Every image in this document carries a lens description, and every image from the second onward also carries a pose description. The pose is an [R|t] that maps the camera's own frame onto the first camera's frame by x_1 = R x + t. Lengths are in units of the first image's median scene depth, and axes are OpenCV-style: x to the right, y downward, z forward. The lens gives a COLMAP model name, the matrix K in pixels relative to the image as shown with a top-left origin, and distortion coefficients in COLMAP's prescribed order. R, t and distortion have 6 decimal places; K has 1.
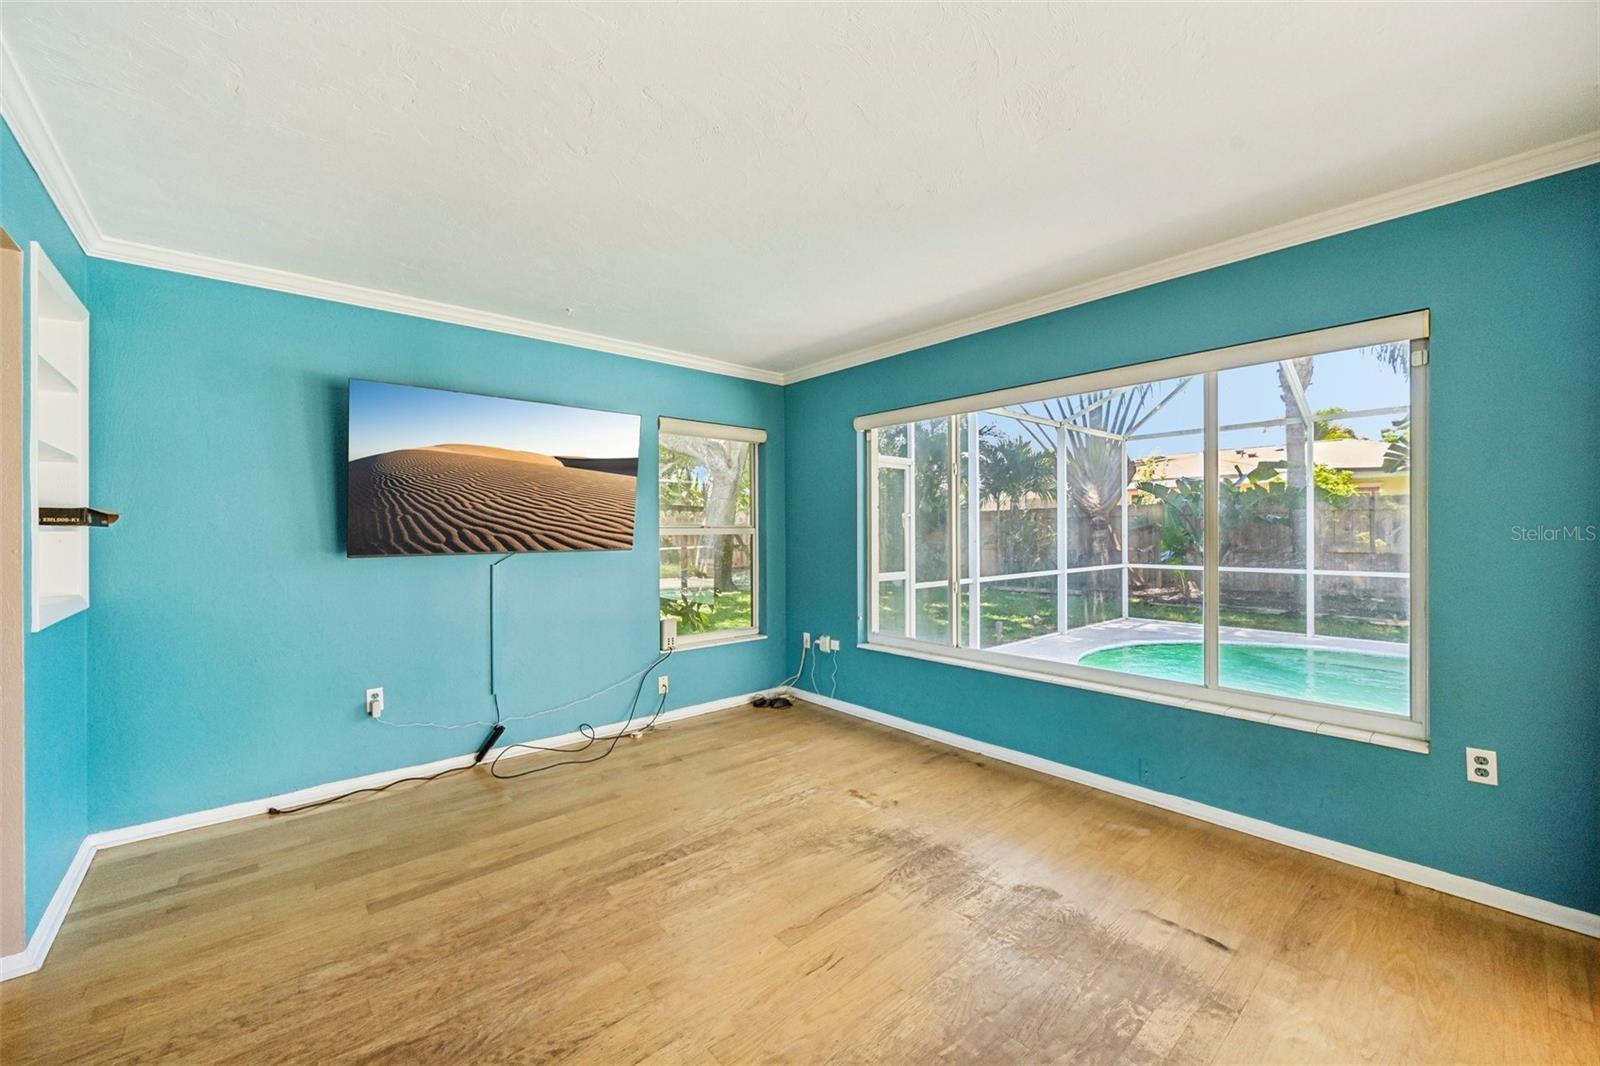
lens RADIAL K [[631.3, 0, 802.1], [0, 631.3, 533.2], [0, 0, 1]] dist [-0.000136, -0.000421]
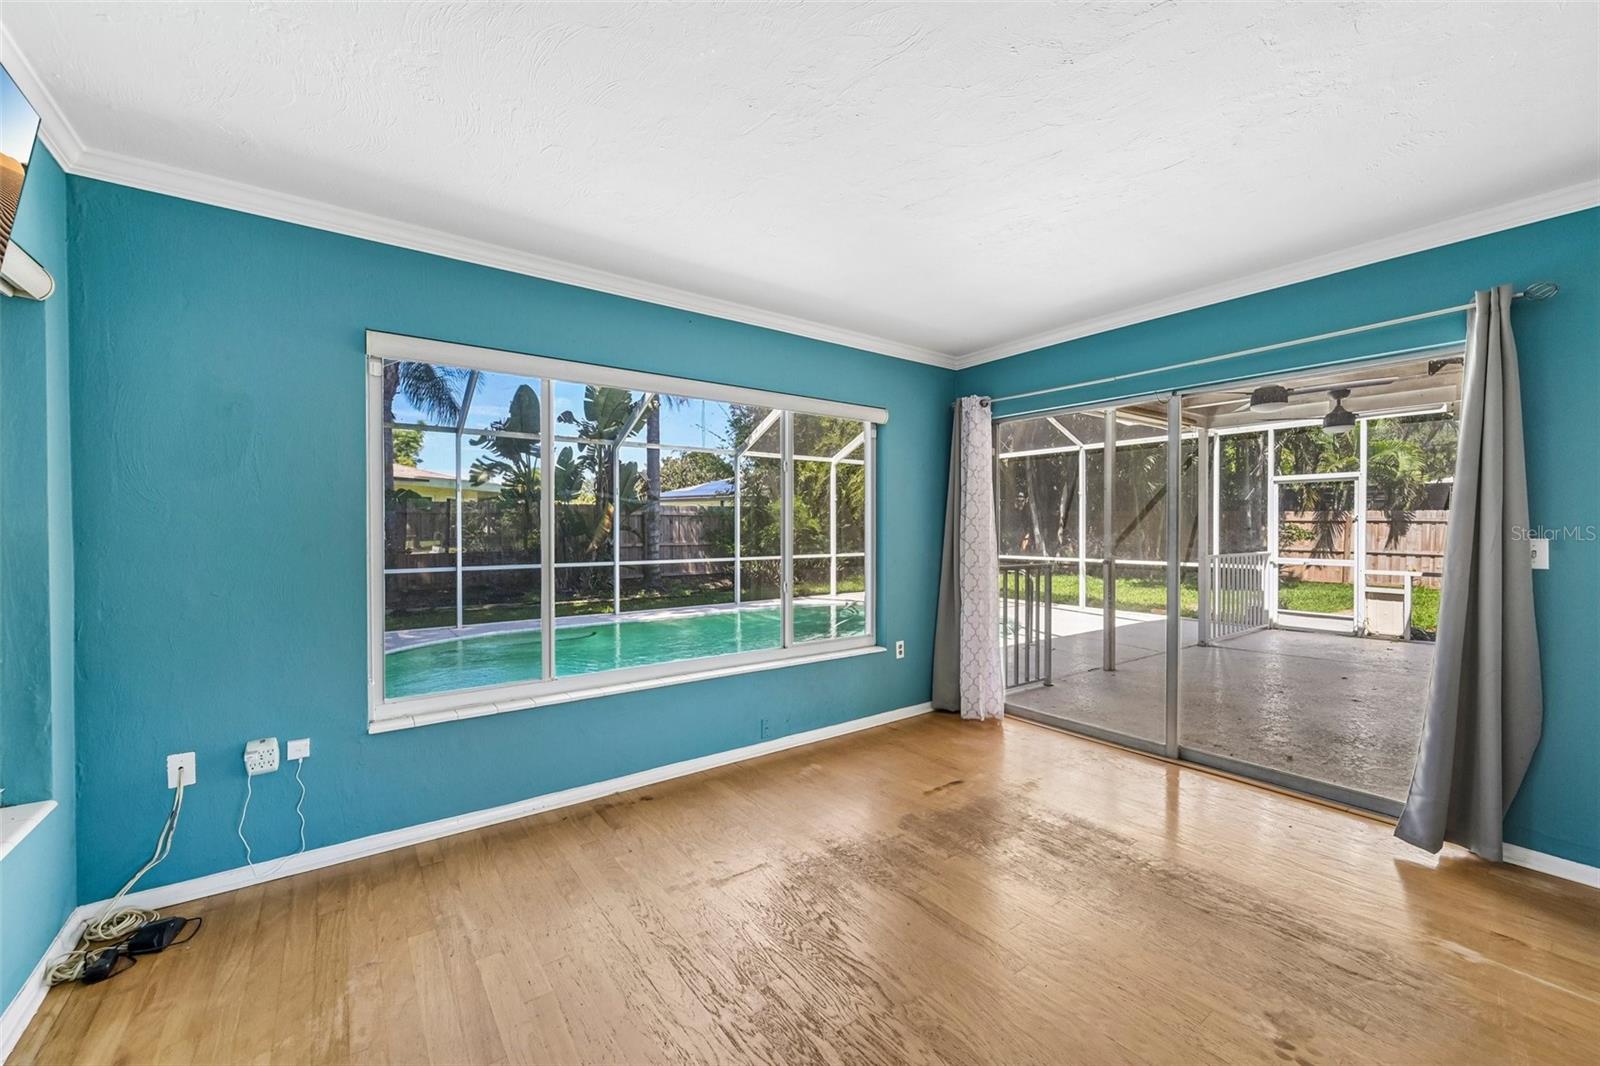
lens RADIAL K [[631.3, 0, 802.1], [0, 631.3, 533.2], [0, 0, 1]] dist [-0.000136, -0.000421]
pose [[0.085676, -0.004416, 0.996313, -0.561643], [0.006358, 0.999972, 0.003885, -0.001217], [-0.996303, 0.006002, 0.085702, 0.705219]]
